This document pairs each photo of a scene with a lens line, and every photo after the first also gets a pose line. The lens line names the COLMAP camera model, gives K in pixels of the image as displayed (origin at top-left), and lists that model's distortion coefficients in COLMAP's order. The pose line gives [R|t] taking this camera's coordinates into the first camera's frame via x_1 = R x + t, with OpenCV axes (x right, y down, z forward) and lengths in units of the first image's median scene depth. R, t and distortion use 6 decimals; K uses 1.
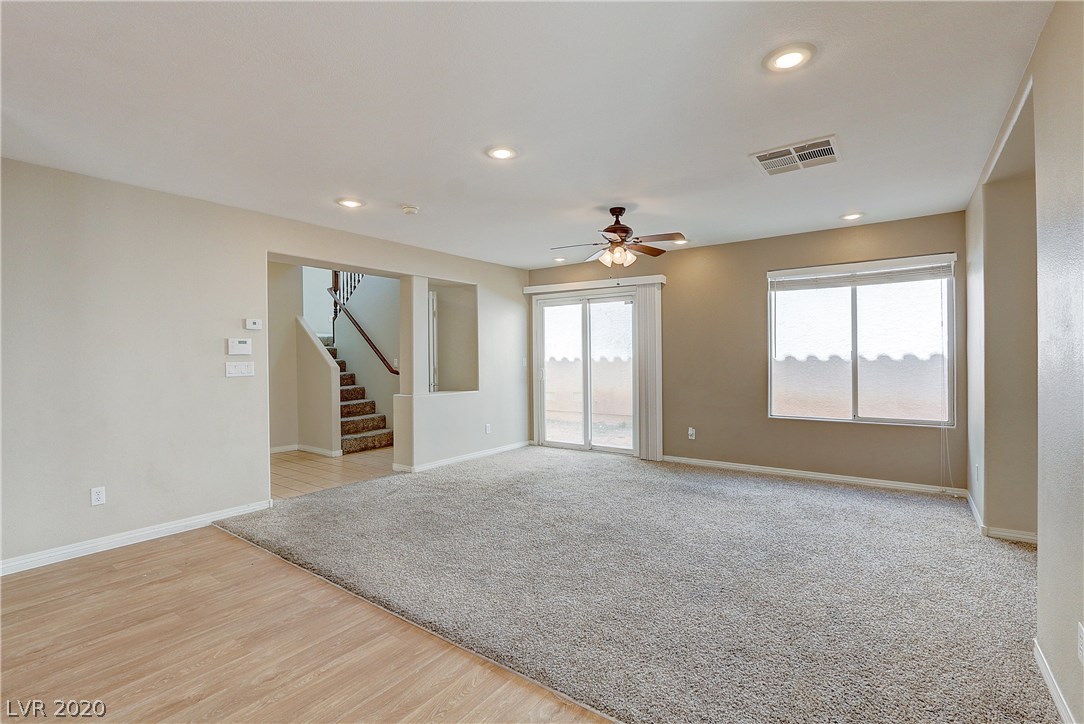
lens RADIAL K [[497.7, 0, 535.8], [0, 497.7, 357.4], [0, 0, 1]] dist [-0.022135, 0.005203]
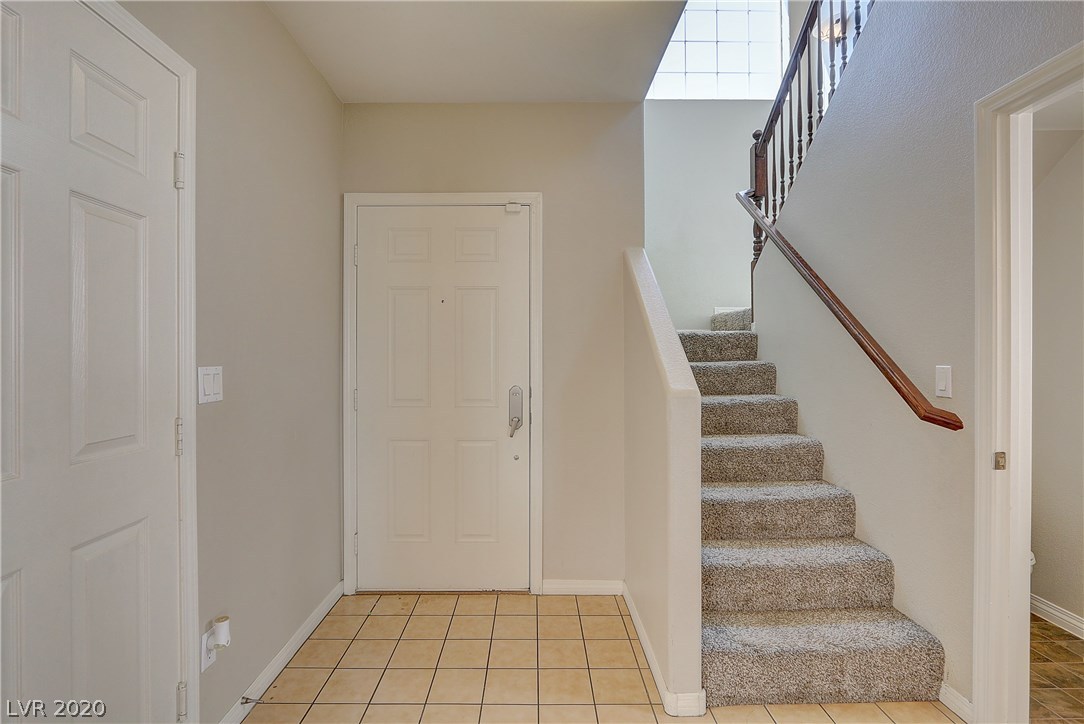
lens RADIAL K [[497.7, 0, 535.8], [0, 497.7, 357.4], [0, 0, 1]] dist [-0.022135, 0.005203]
pose [[0.600785, 0.008352, -0.799367, -0.198339], [-0.005261, 0.999965, 0.006494, -0.001299], [0.799394, 0.000304, 0.600808, 0.657269]]
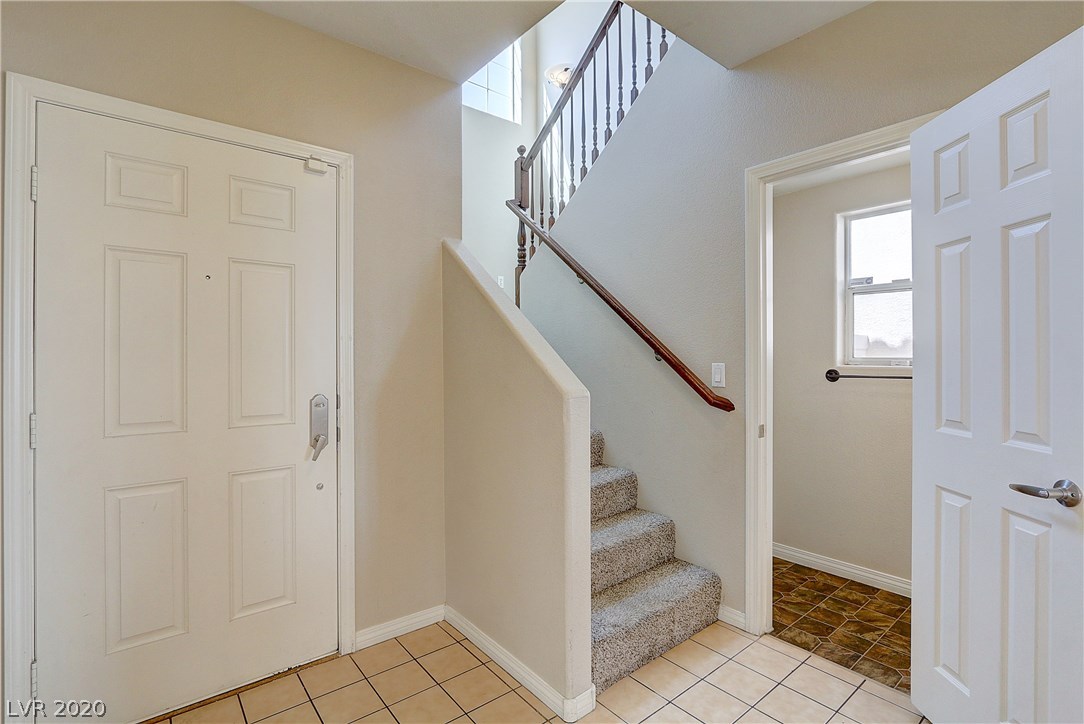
lens RADIAL K [[504.2, 0, 536.7], [0, 504.2, 354.4], [0, 0, 1]] dist [-0.020670, 0.005589]
pose [[0.969097, 0.003453, -0.246654, -0.305209], [-0.005304, 0.999963, -0.006842, 0.000481], [0.246622, 0.007939, 0.969079, 0.618458]]
